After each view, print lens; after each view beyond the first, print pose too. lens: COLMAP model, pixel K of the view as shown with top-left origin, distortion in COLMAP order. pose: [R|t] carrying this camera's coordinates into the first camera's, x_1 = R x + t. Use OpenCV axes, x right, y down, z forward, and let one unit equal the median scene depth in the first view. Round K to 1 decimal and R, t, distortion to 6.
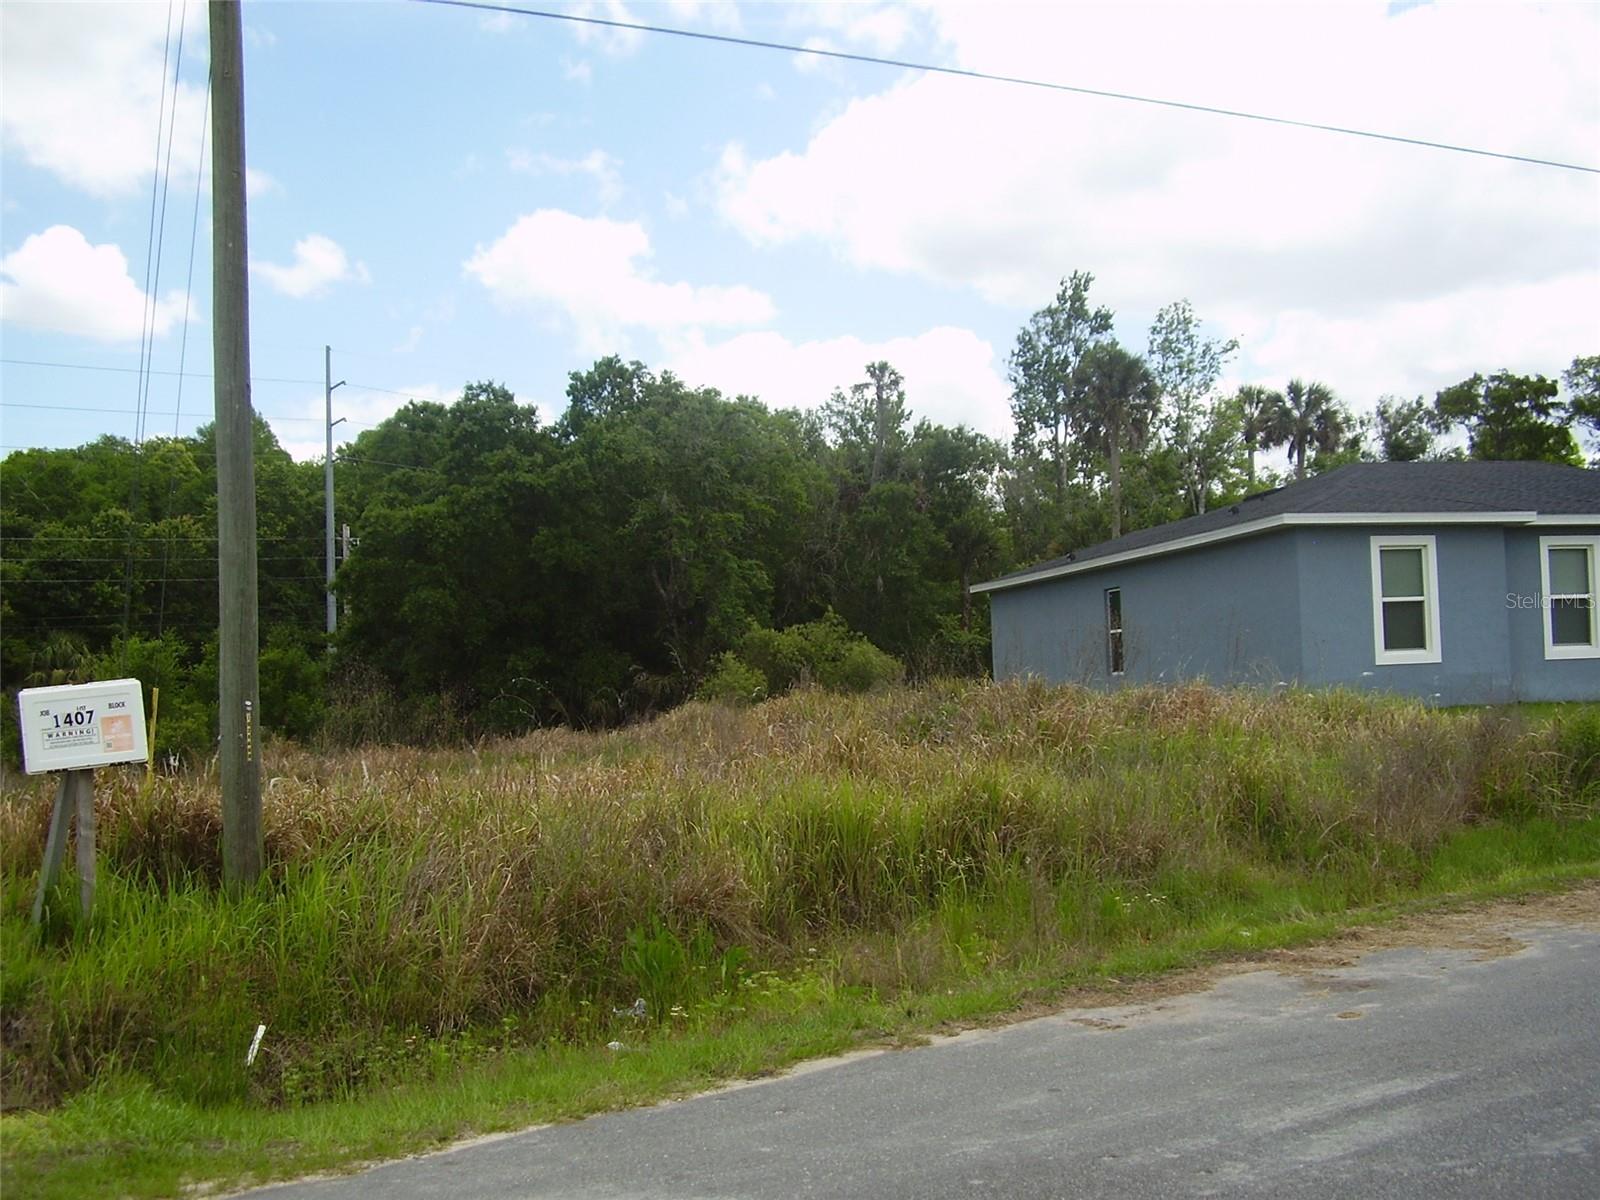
lens RADIAL K [[1836.4, 0, 790.5], [0, 1836.4, 661.5], [0, 0, 1]] dist [-0.116536, 0.005643]
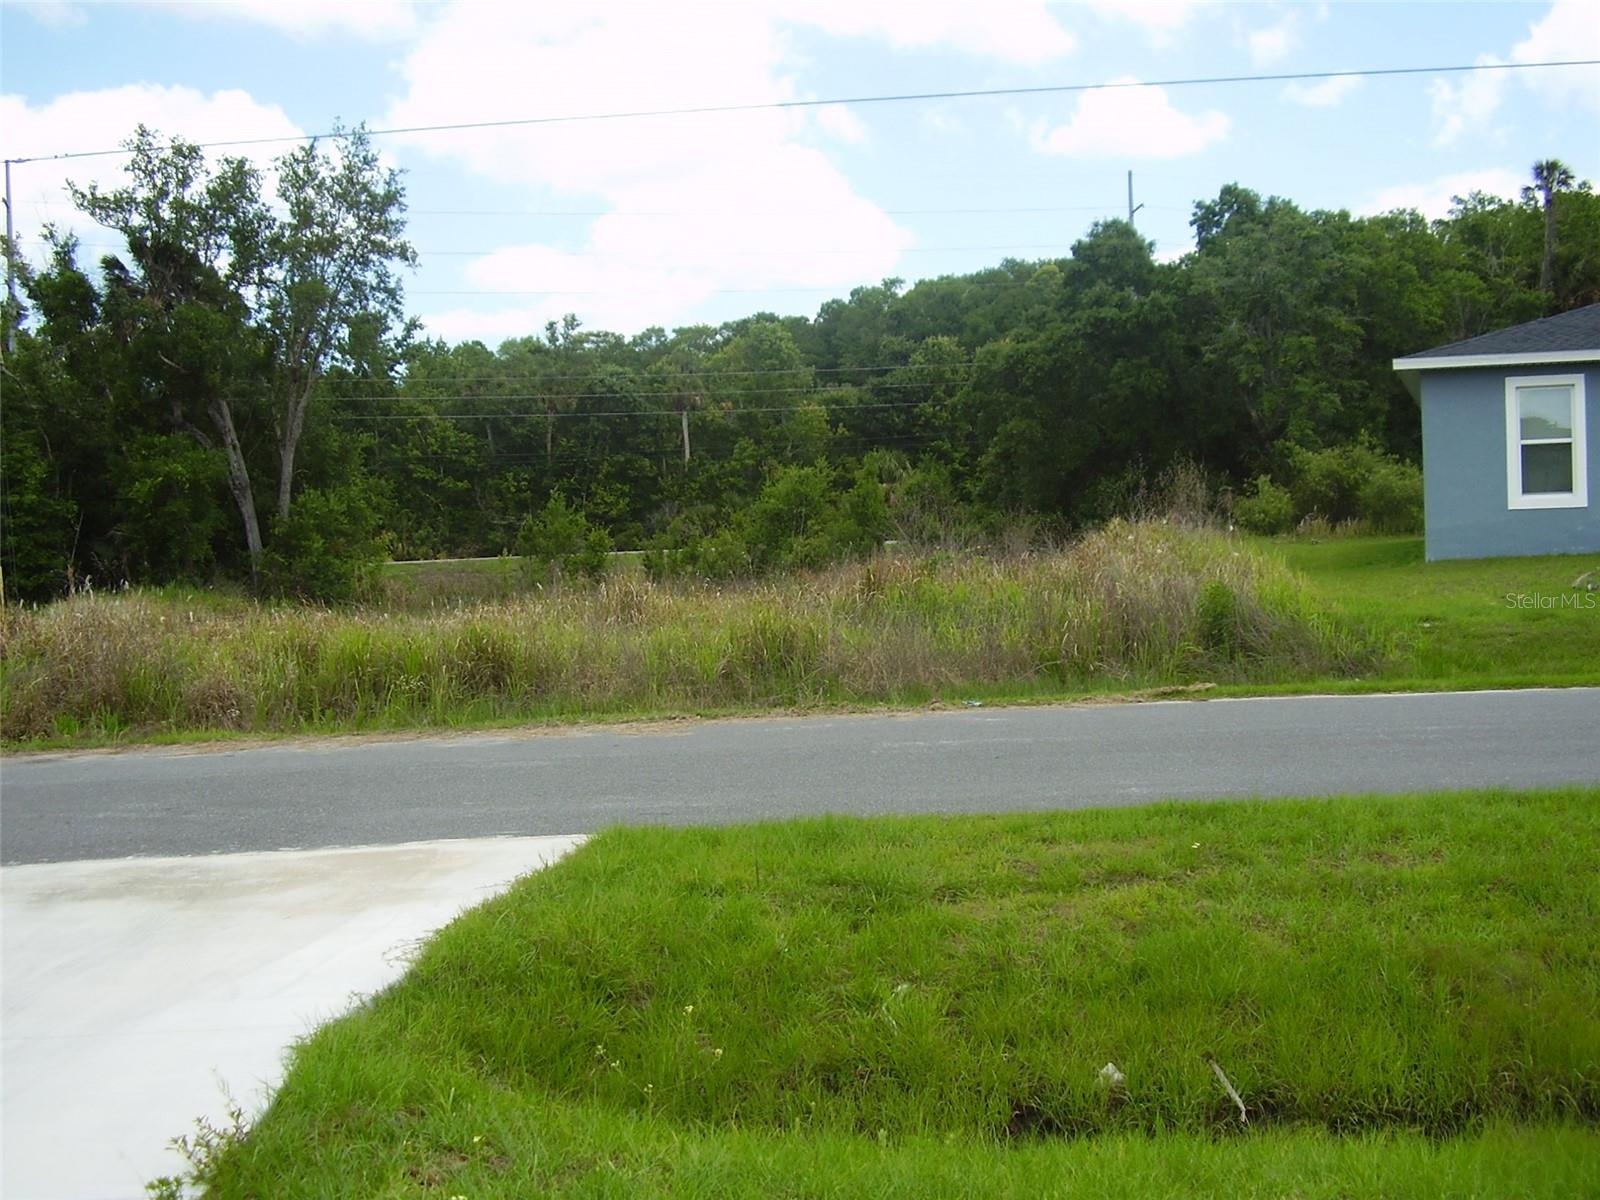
lens RADIAL K [[1846.3, 0, 793.6], [0, 1846.3, 637.3], [0, 0, 1]] dist [-0.130723, 0.040992]
pose [[0.846006, 0.035363, -0.531999, 0.247434], [0.017206, 0.995468, 0.093533, -0.013100], [0.532896, -0.088283, 0.841563, -0.016774]]
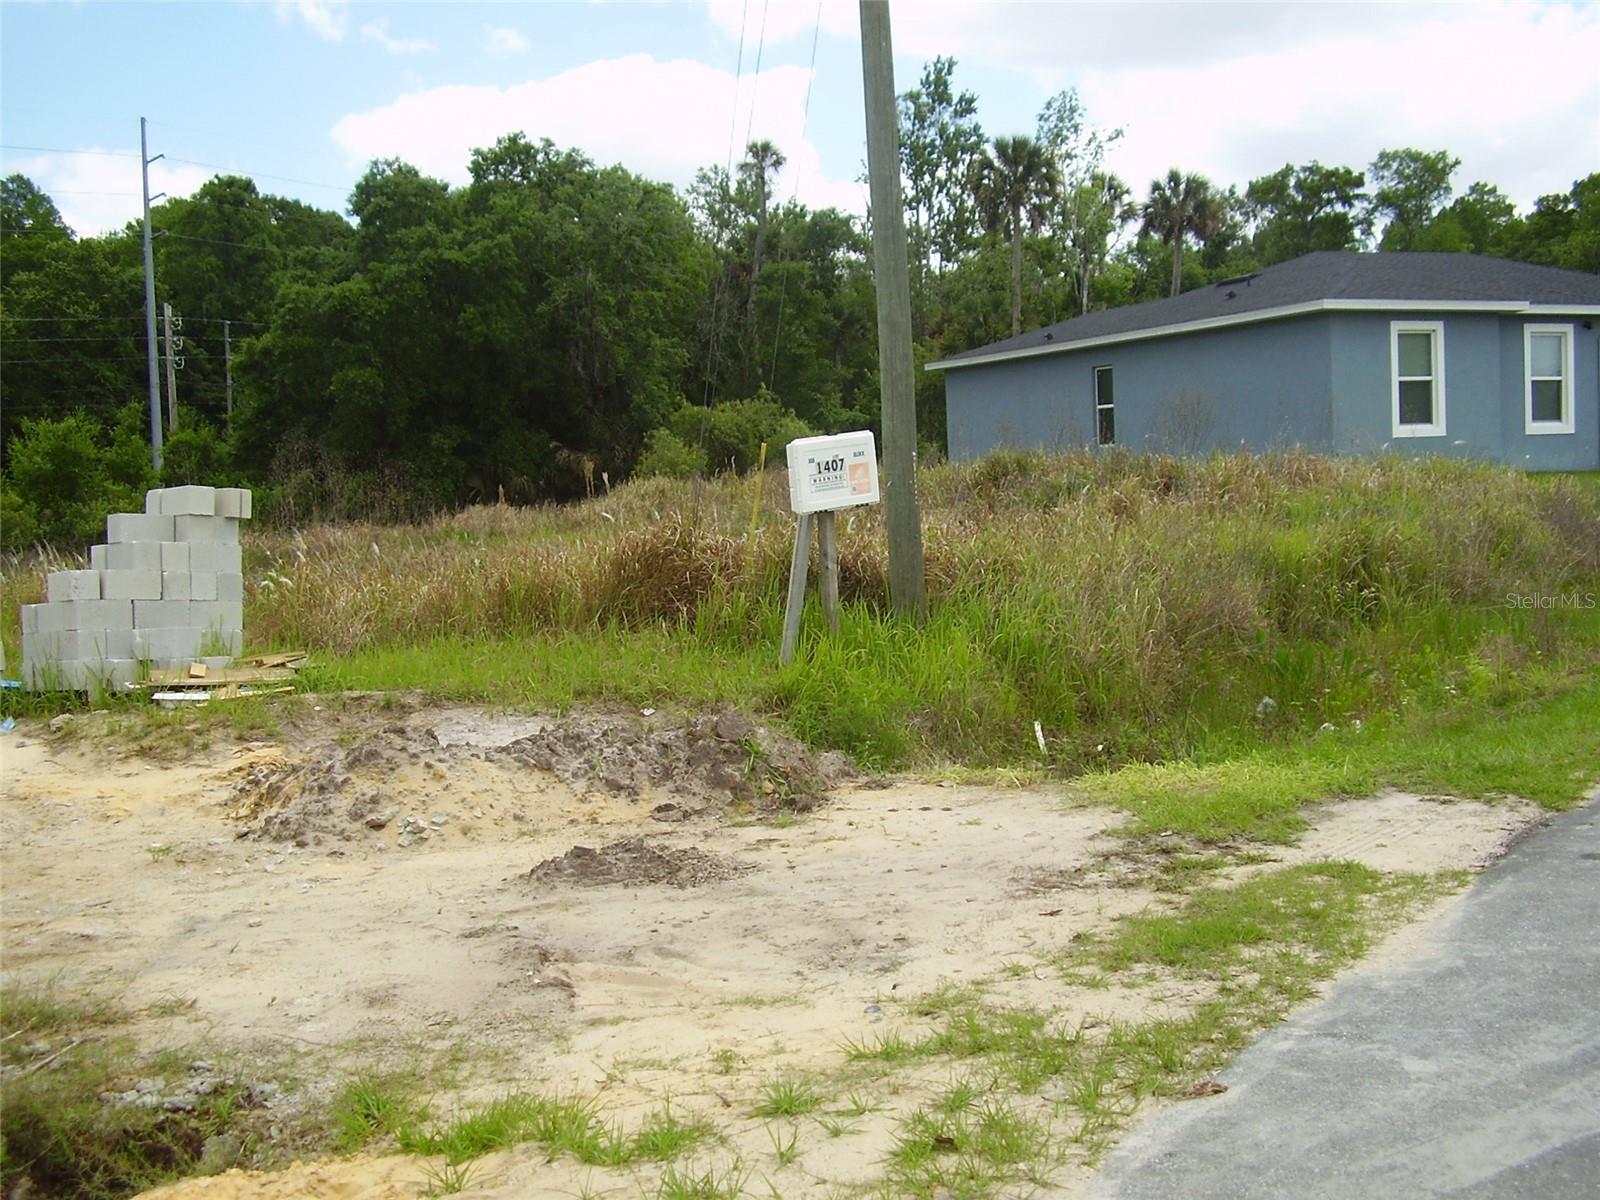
lens RADIAL K [[1846.3, 0, 793.6], [0, 1846.3, 637.3], [0, 0, 1]] dist [-0.130723, 0.040992]
pose [[0.988718, -0.018054, 0.148699, -0.099409], [0.002471, 0.994541, 0.104319, 0.002987], [-0.149771, -0.102774, 0.983365, -0.025348]]
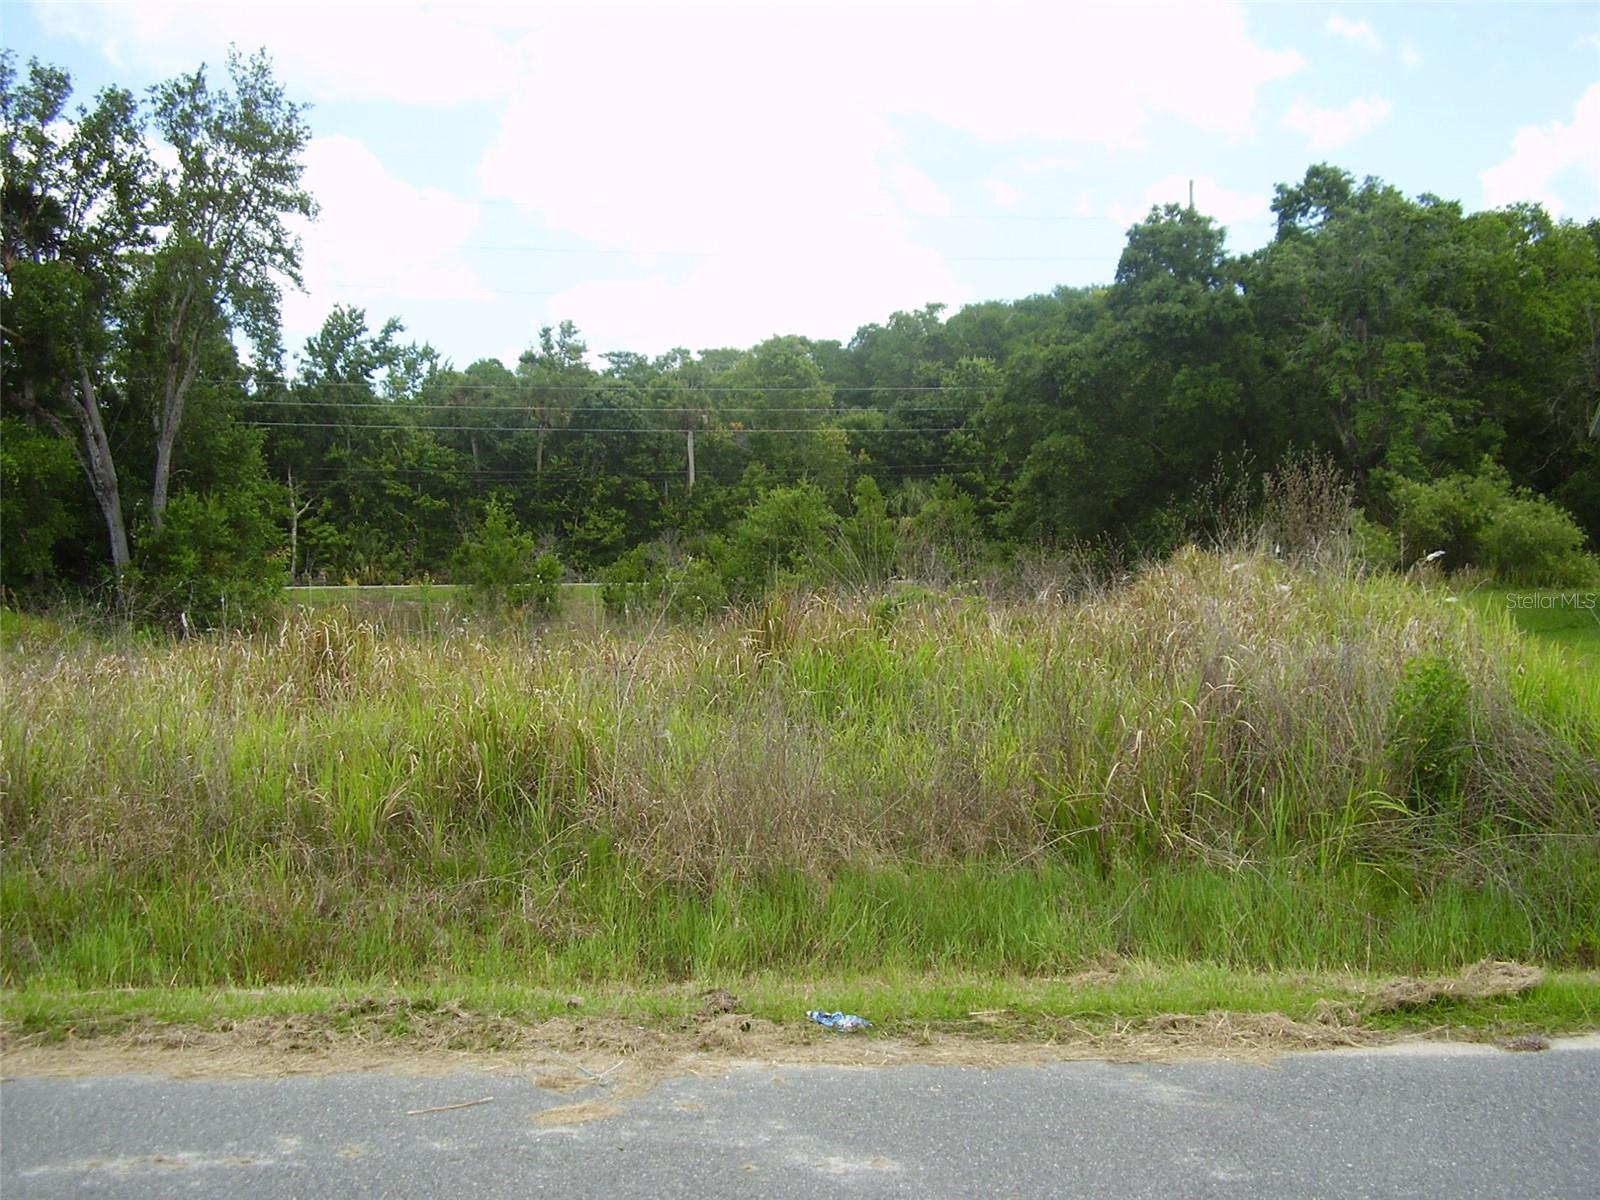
lens RADIAL K [[1836.4, 0, 790.5], [0, 1836.4, 661.5], [0, 0, 1]] dist [-0.116536, 0.005643]
pose [[0.832089, 0.058025, -0.551599, 0.175042], [-0.012682, 0.996243, 0.085668, -0.003312], [0.554498, -0.064288, 0.829698, 0.144424]]
